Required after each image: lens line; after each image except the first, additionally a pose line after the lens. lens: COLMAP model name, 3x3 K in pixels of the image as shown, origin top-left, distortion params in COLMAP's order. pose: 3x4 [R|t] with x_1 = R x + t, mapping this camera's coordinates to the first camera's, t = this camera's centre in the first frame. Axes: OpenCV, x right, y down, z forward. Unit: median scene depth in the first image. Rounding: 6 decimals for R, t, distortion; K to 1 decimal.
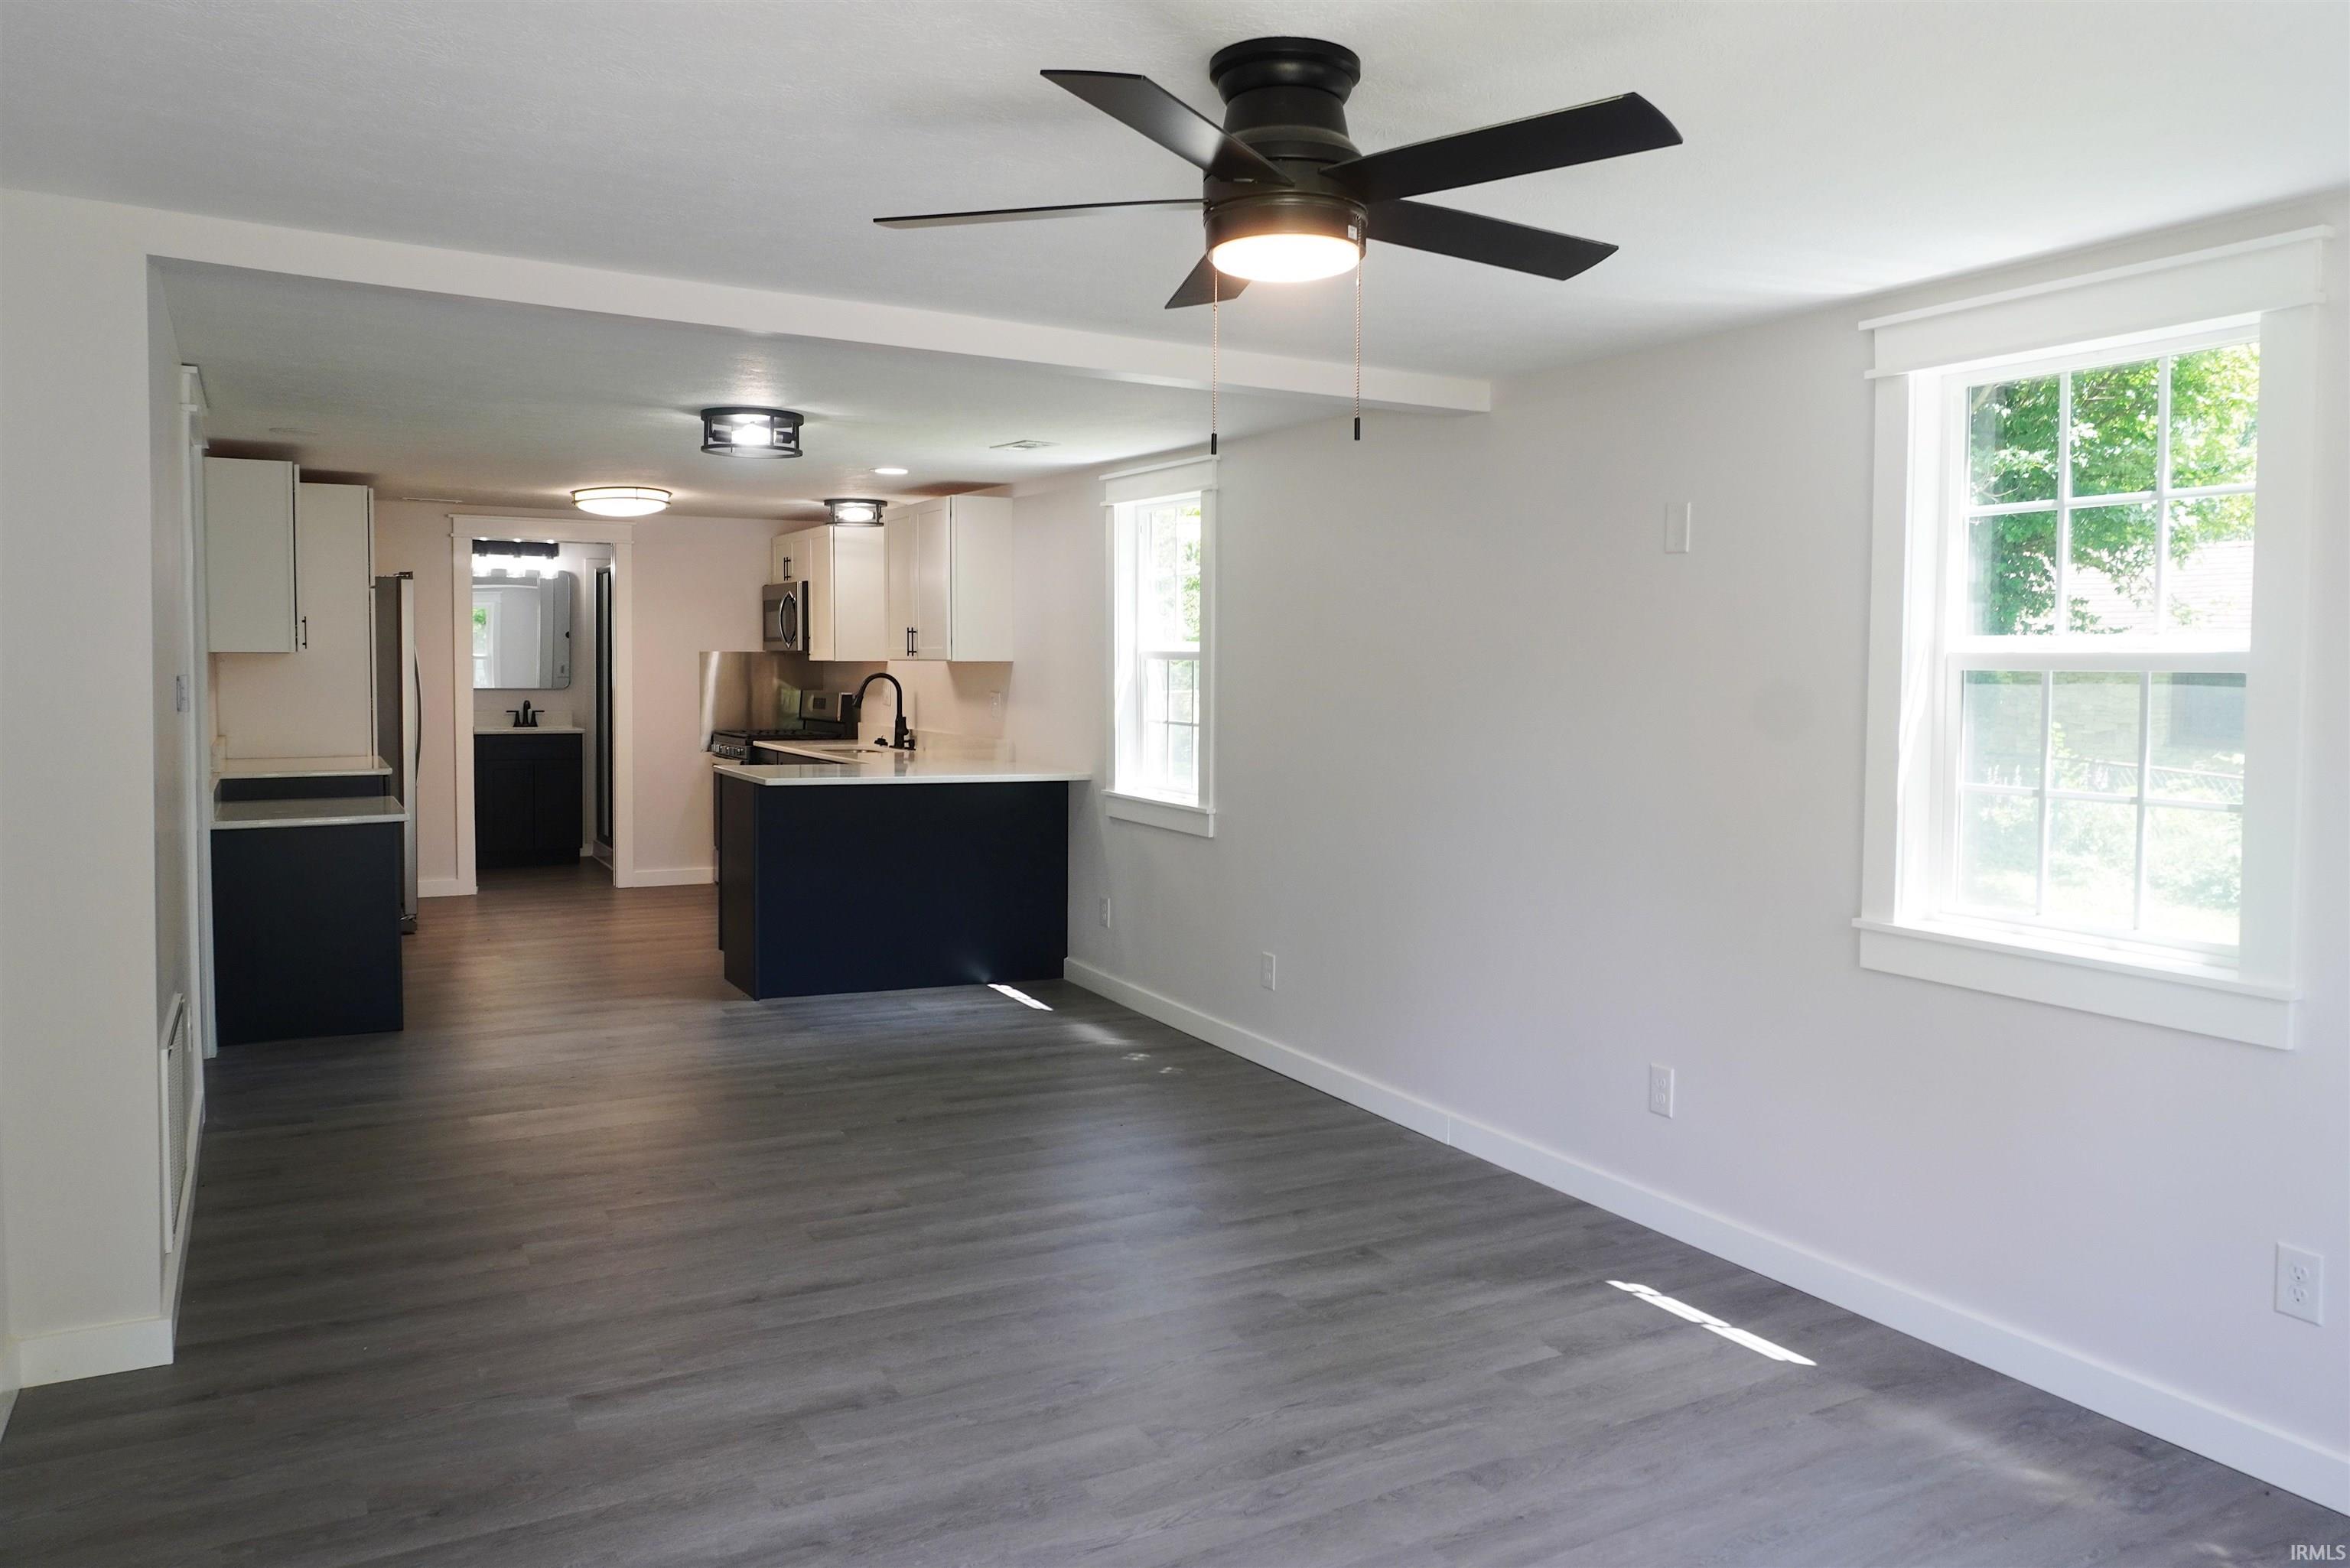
lens RADIAL K [[1698.4, 0, 1175.0], [0, 1698.4, 784.0], [0, 0, 1]] dist [-0.003123, 0.001216]
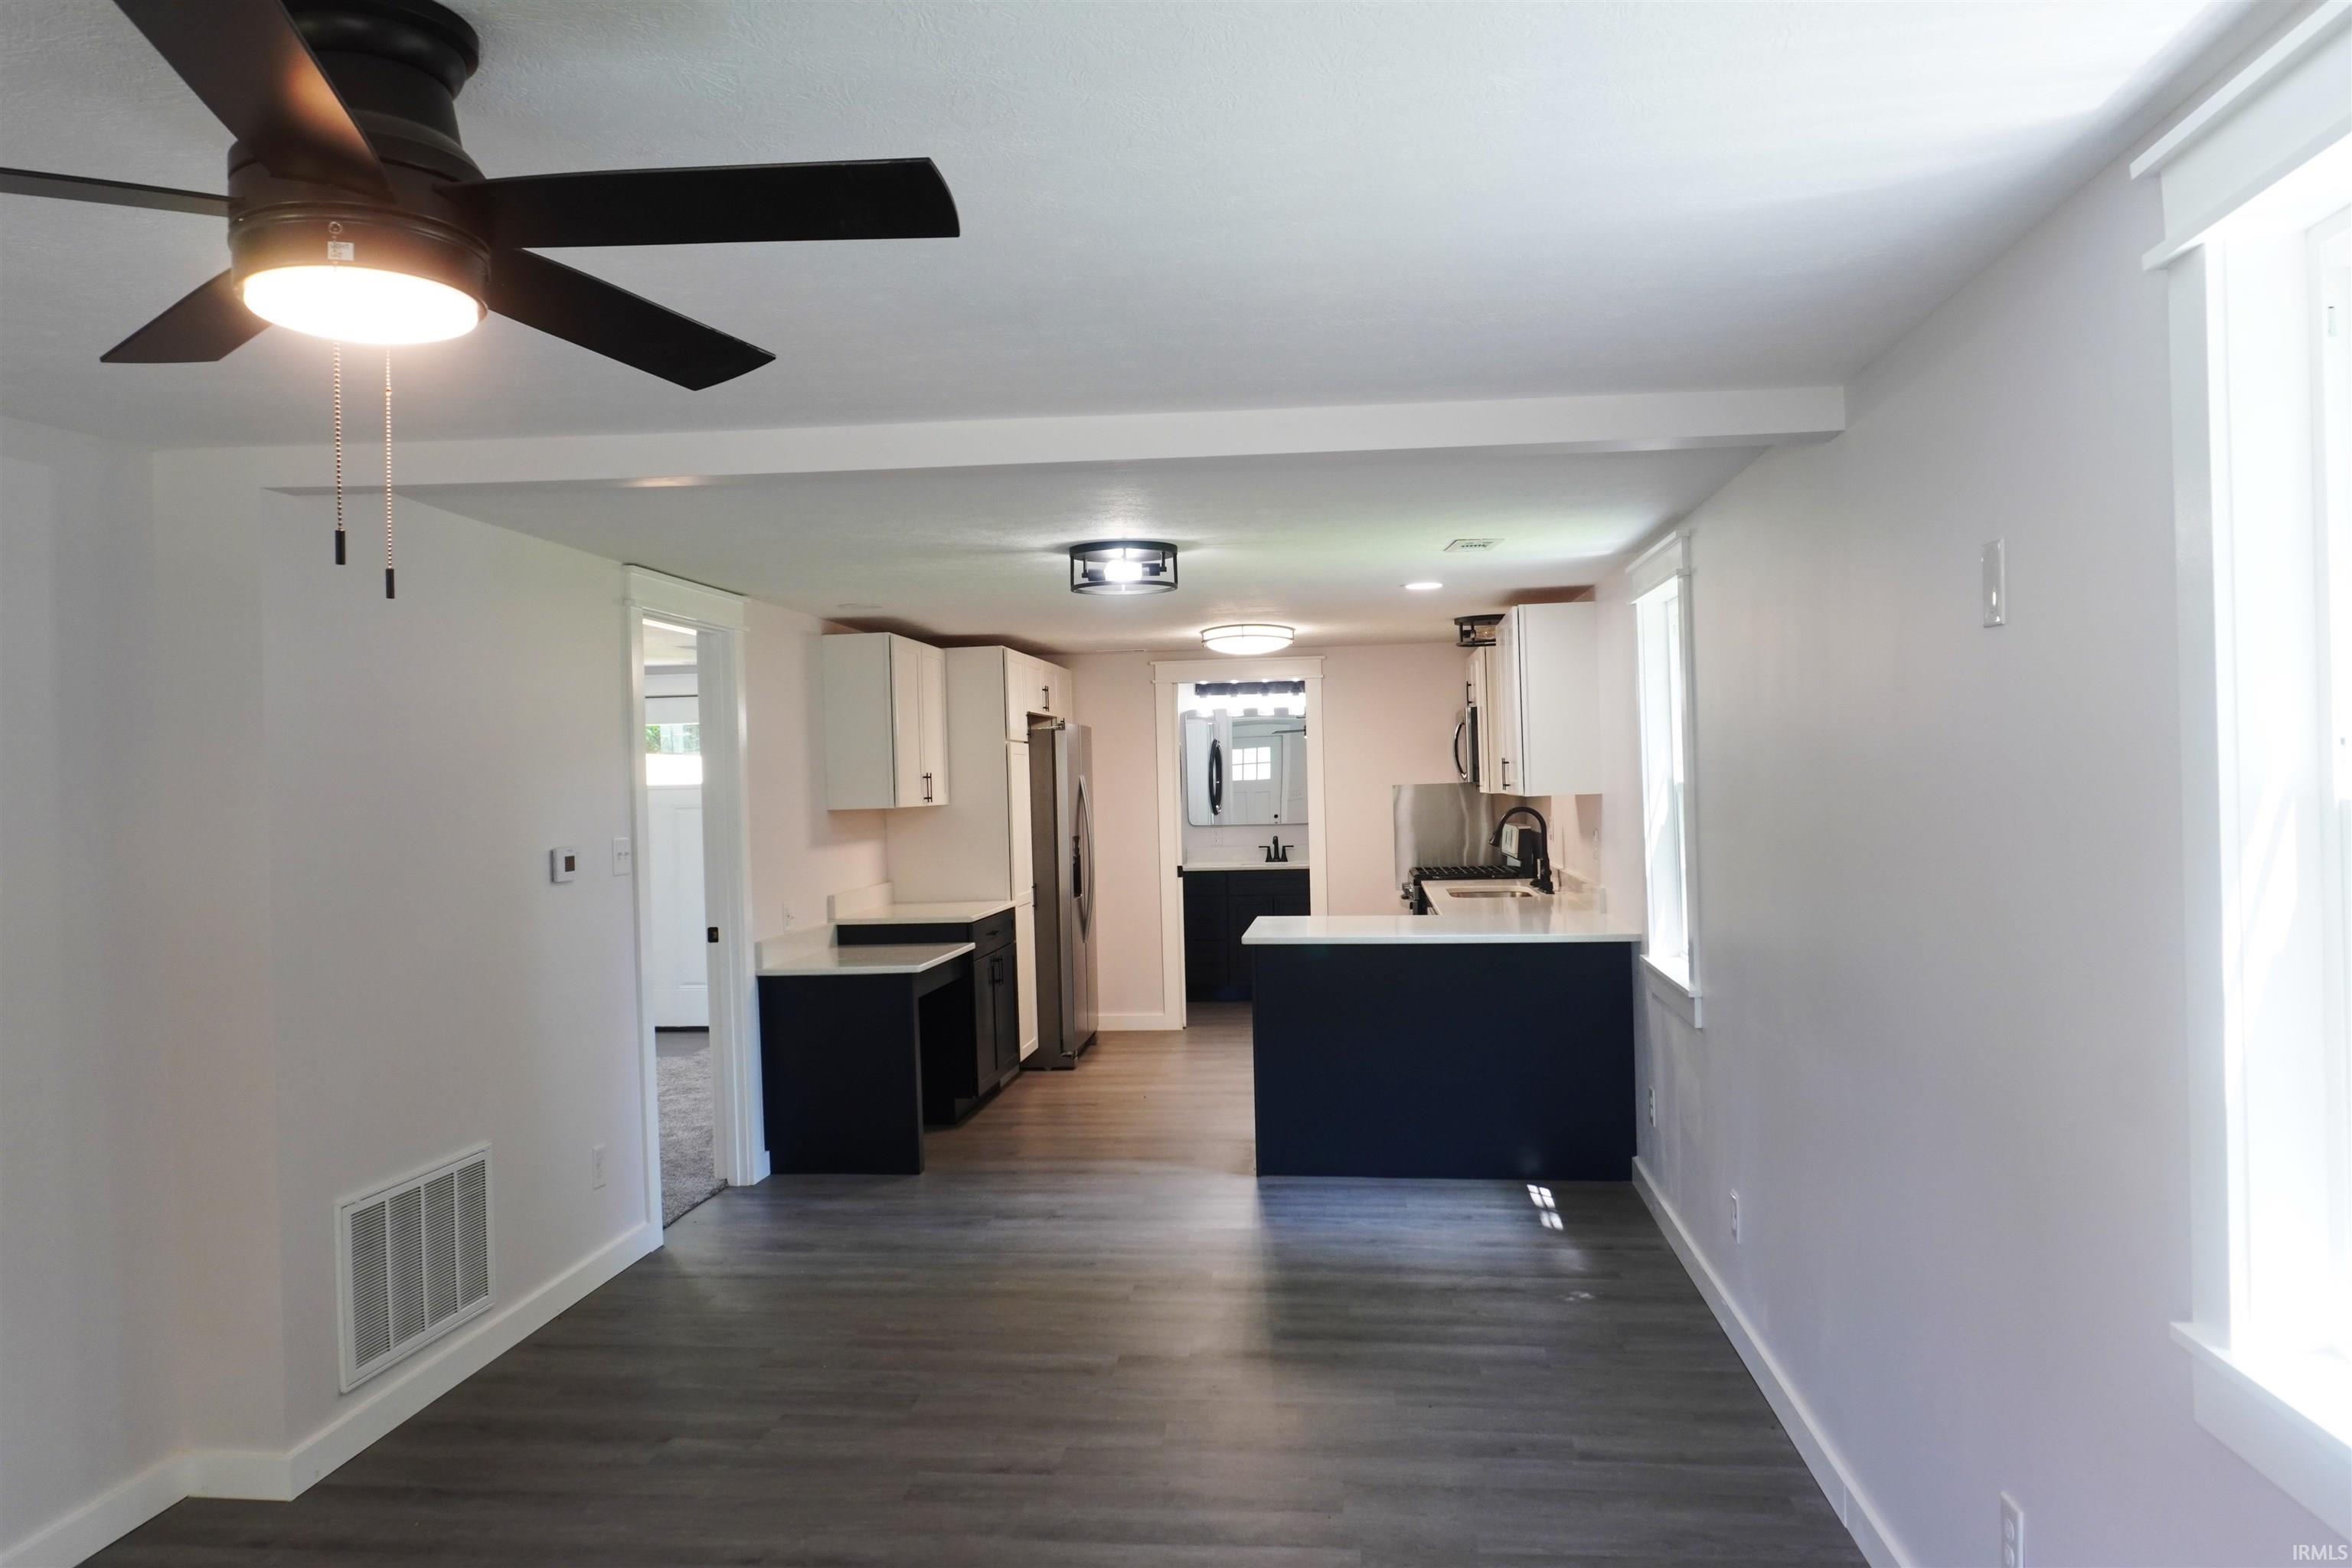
lens RADIAL K [[1706.8, 0, 1176.0], [0, 1706.8, 784.0], [0, 0, 1]] dist [-0.029231, 0.000954]
pose [[0.818282, -0.028910, -0.574090, 0.264070], [-0.008864, 0.997981, -0.062892, -0.026762], [0.574749, 0.056552, 0.816374, 0.228052]]
